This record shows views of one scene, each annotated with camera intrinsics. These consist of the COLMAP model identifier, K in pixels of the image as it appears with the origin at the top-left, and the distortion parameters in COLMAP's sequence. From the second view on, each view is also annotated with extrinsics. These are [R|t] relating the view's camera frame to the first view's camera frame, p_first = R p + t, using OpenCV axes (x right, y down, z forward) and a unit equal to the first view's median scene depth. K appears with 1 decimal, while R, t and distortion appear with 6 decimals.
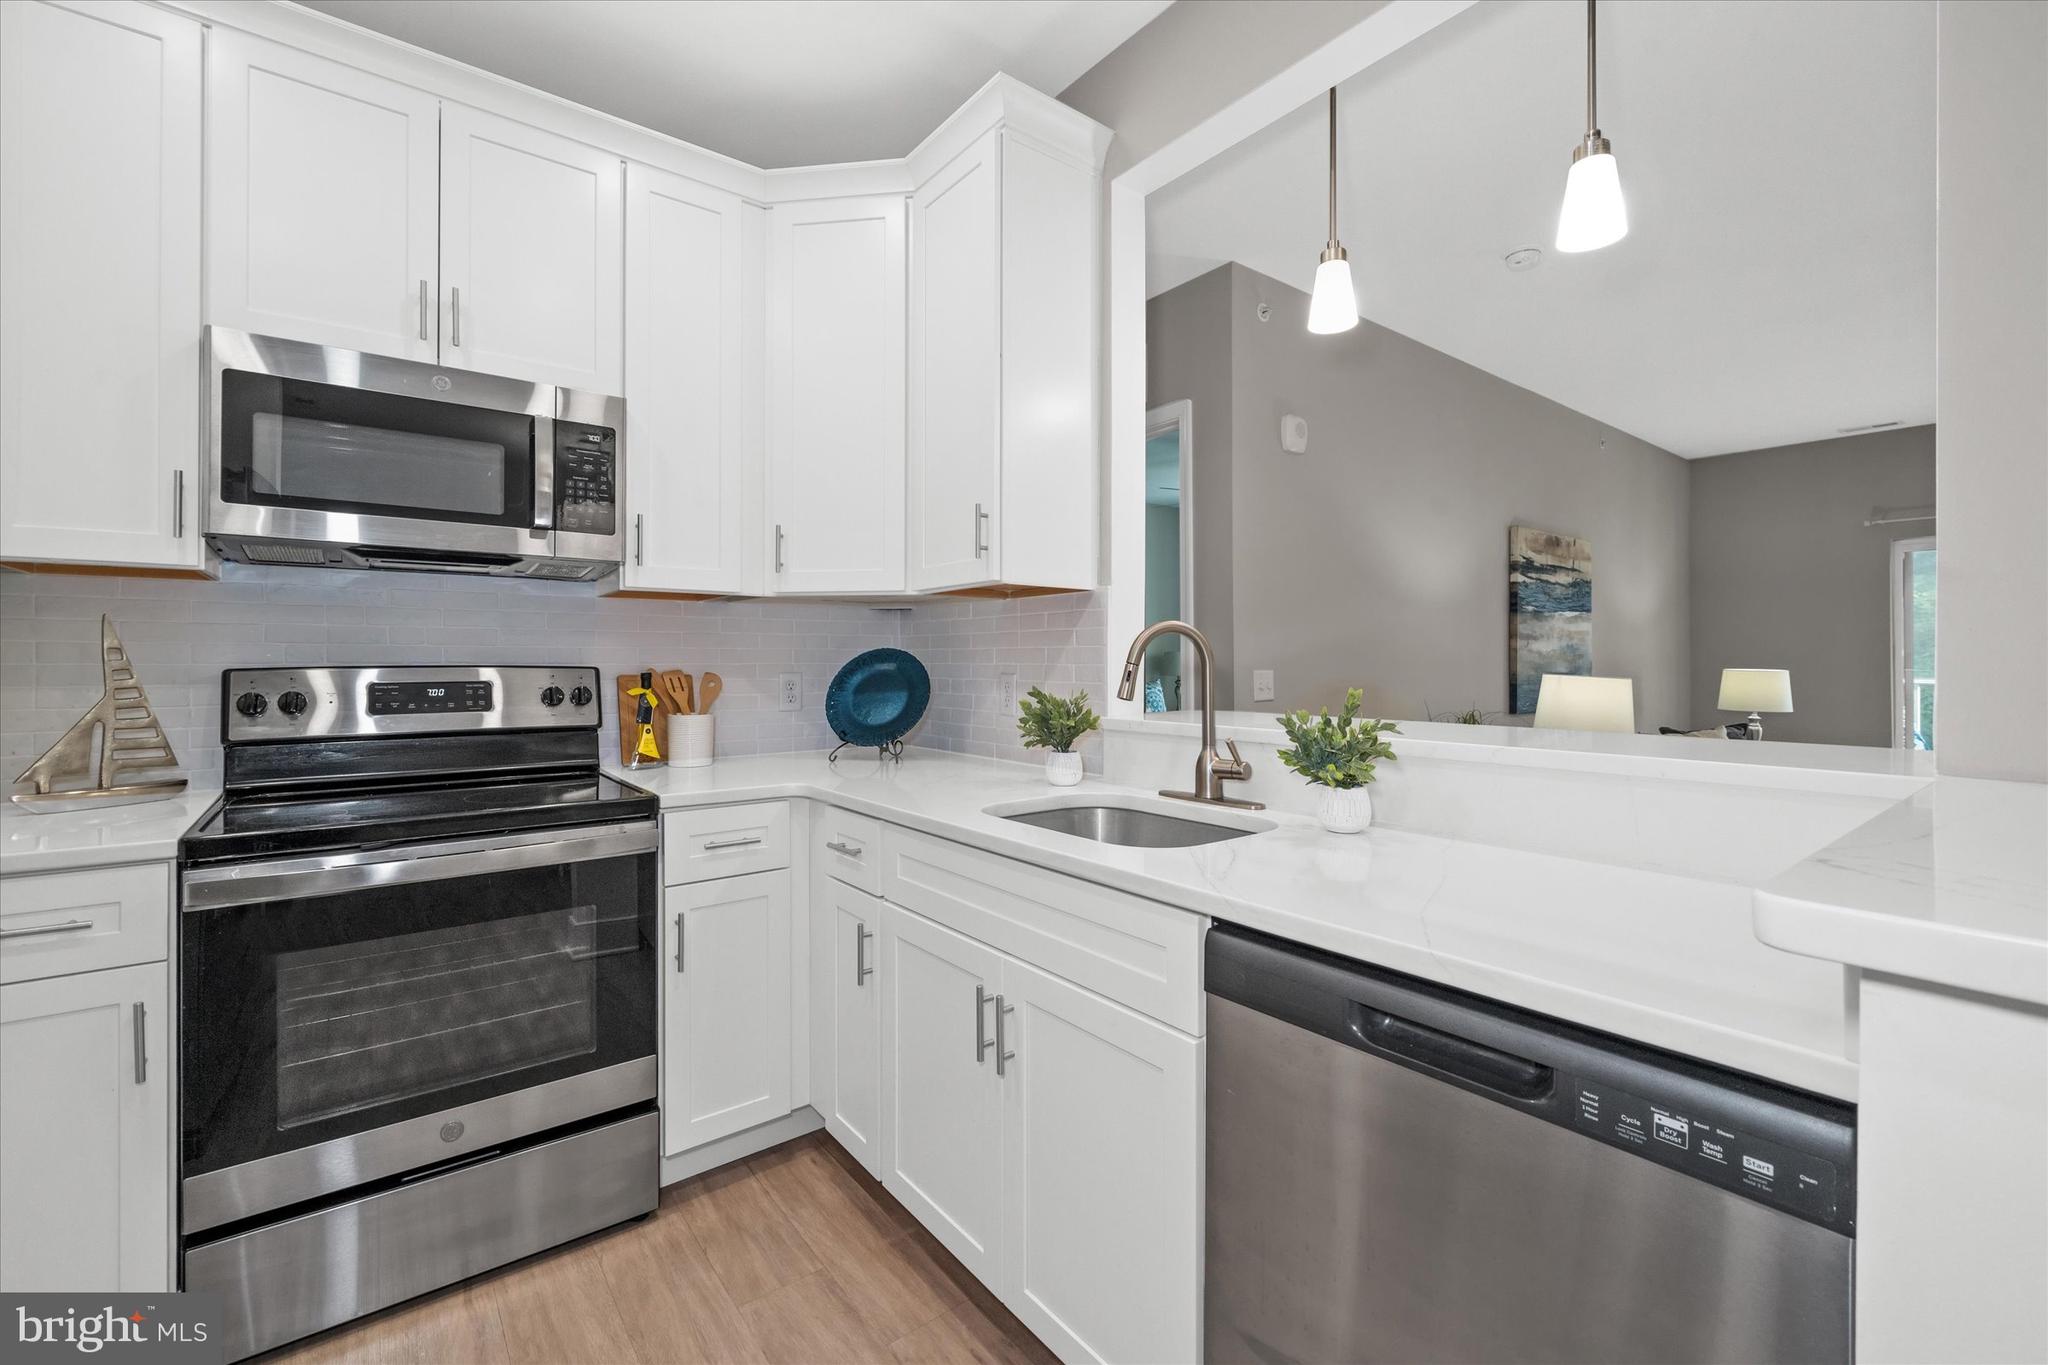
lens RADIAL K [[851.9, 0, 1015.1], [0, 851.9, 665.4], [0, 0, 1]] dist [-0.000731, 0.000494]
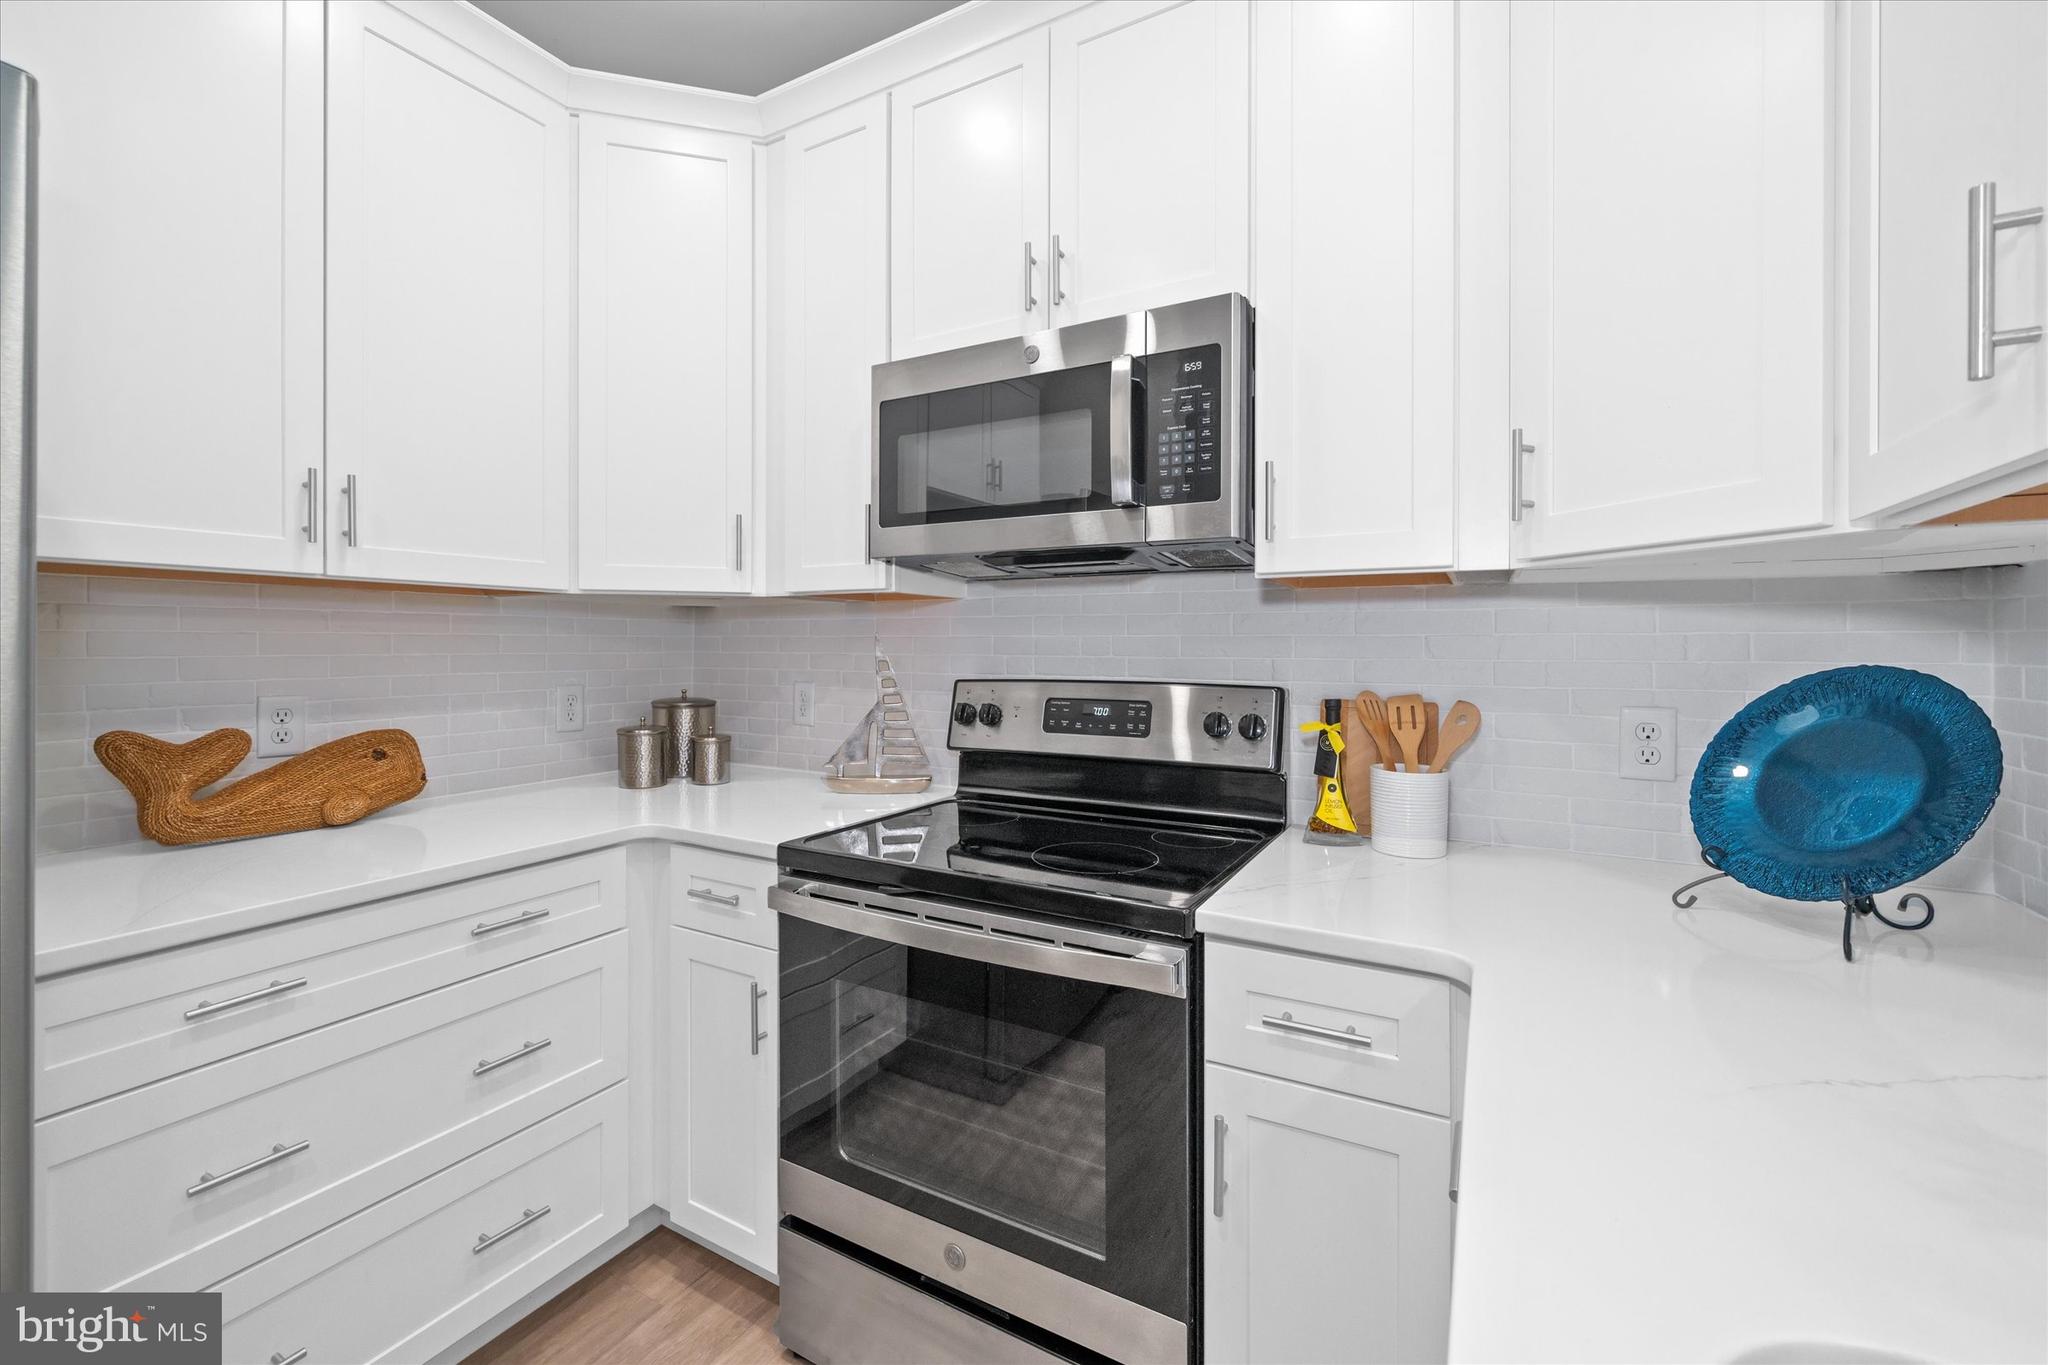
lens RADIAL K [[851.9, 0, 1007.5], [0, 851.9, 651.0], [0, 0, 1]] dist [-0.000731, 0.000494]
pose [[0.378297, 0.008164, -0.925648, 0.090328], [-0.003772, 0.999966, 0.007278, -0.035479], [0.925677, 0.000738, 0.378315, 0.564535]]
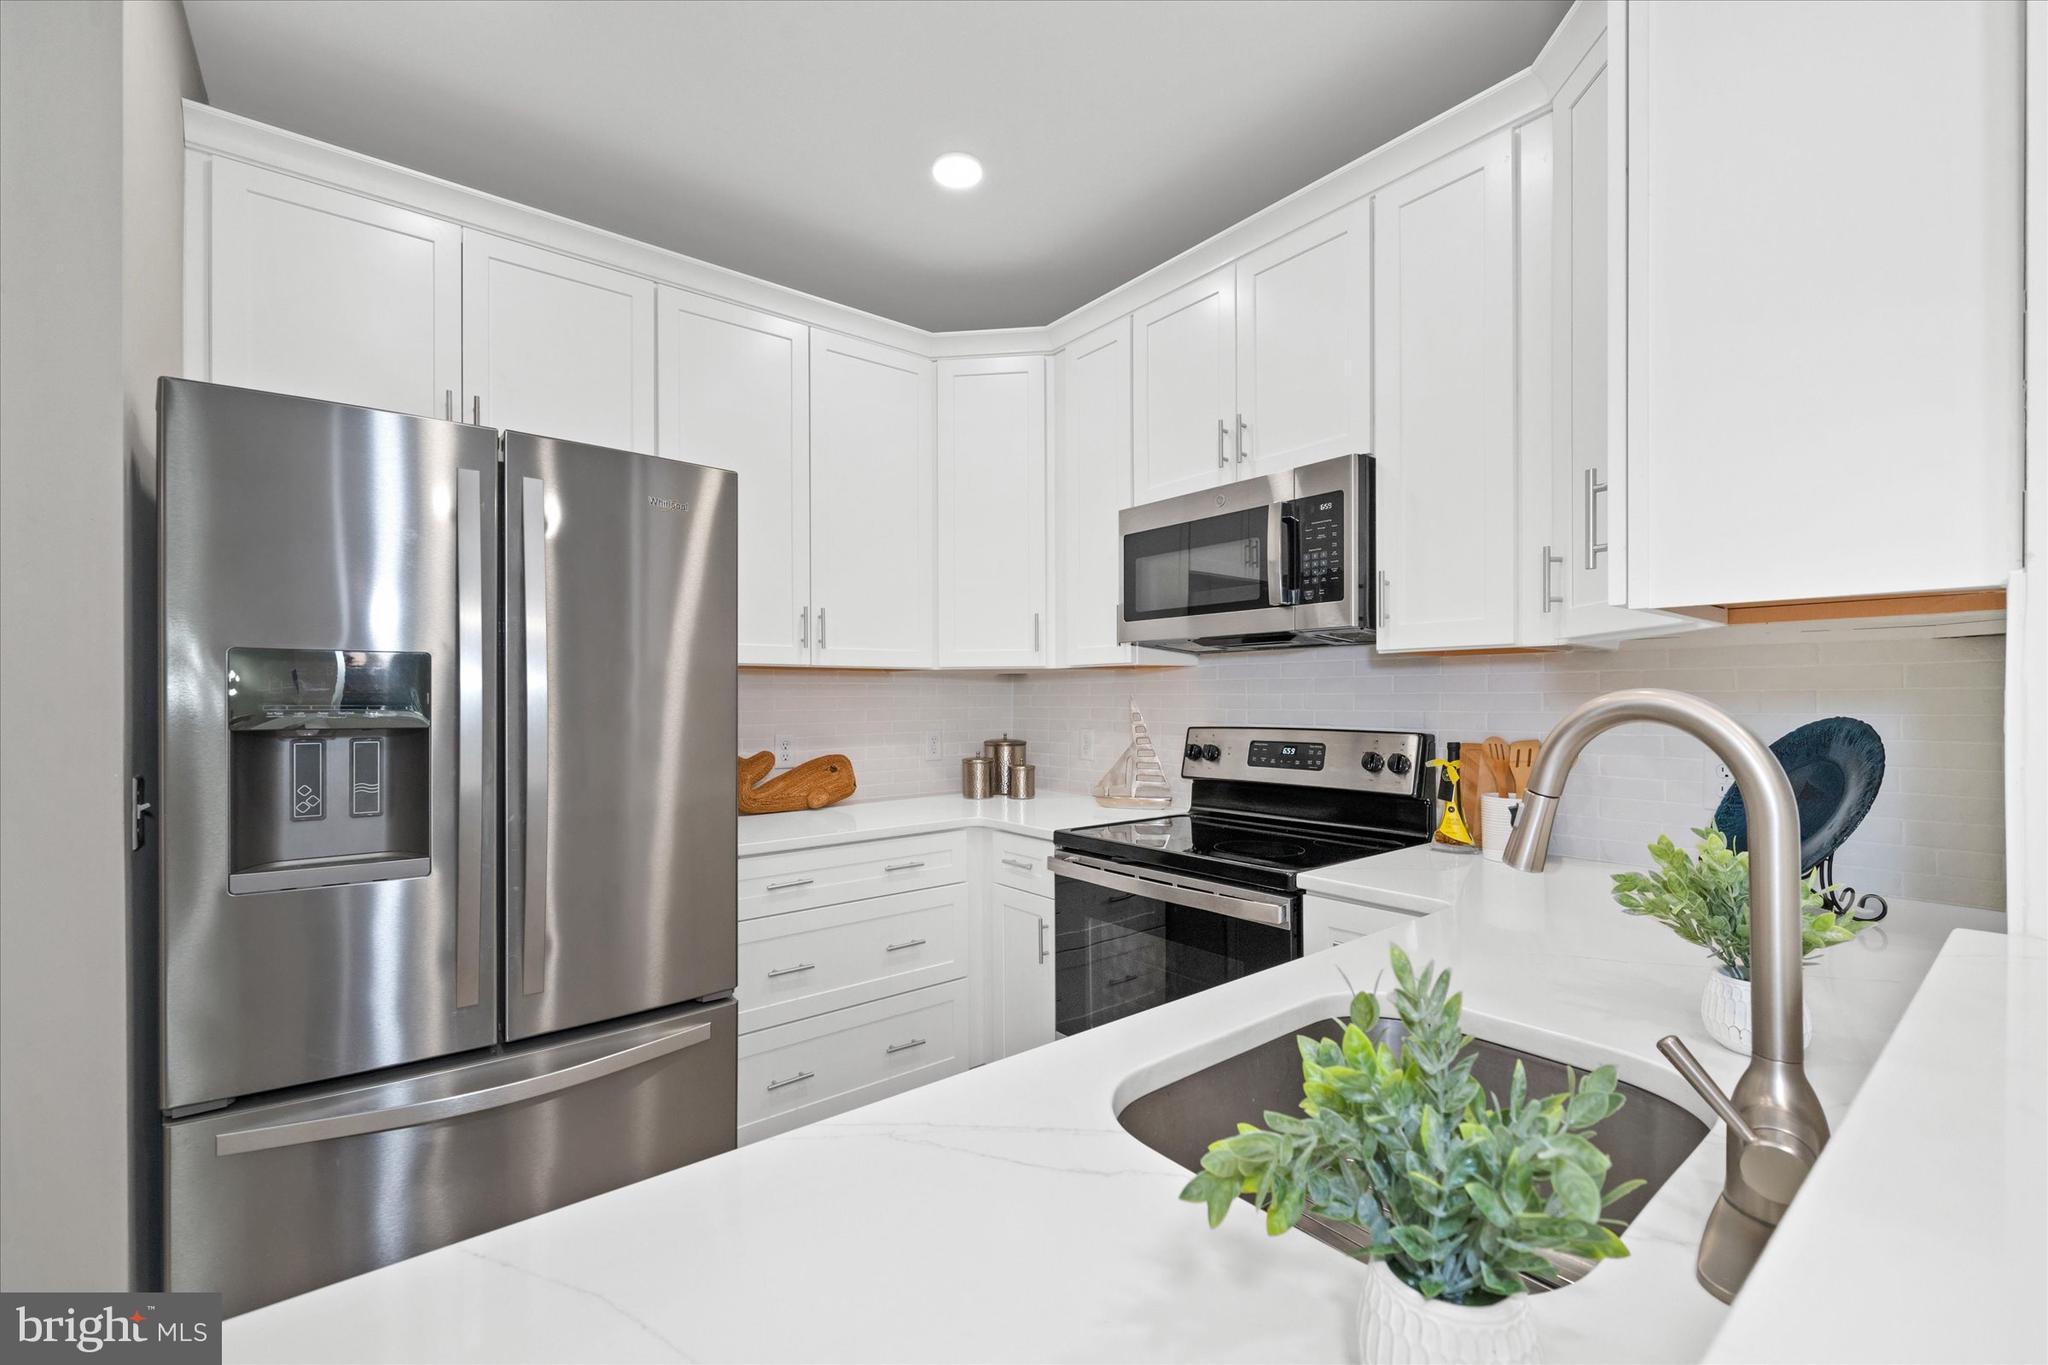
lens RADIAL K [[851.9, 0, 1006.3], [0, 851.9, 709.5], [0, 0, 1]] dist [-0.000731, 0.000494]
pose [[0.002309, 0.015408, -0.999879, 0.474879], [0.004694, 0.999870, 0.015419, -0.044120], [0.999986, -0.004729, 0.002237, 0.592162]]
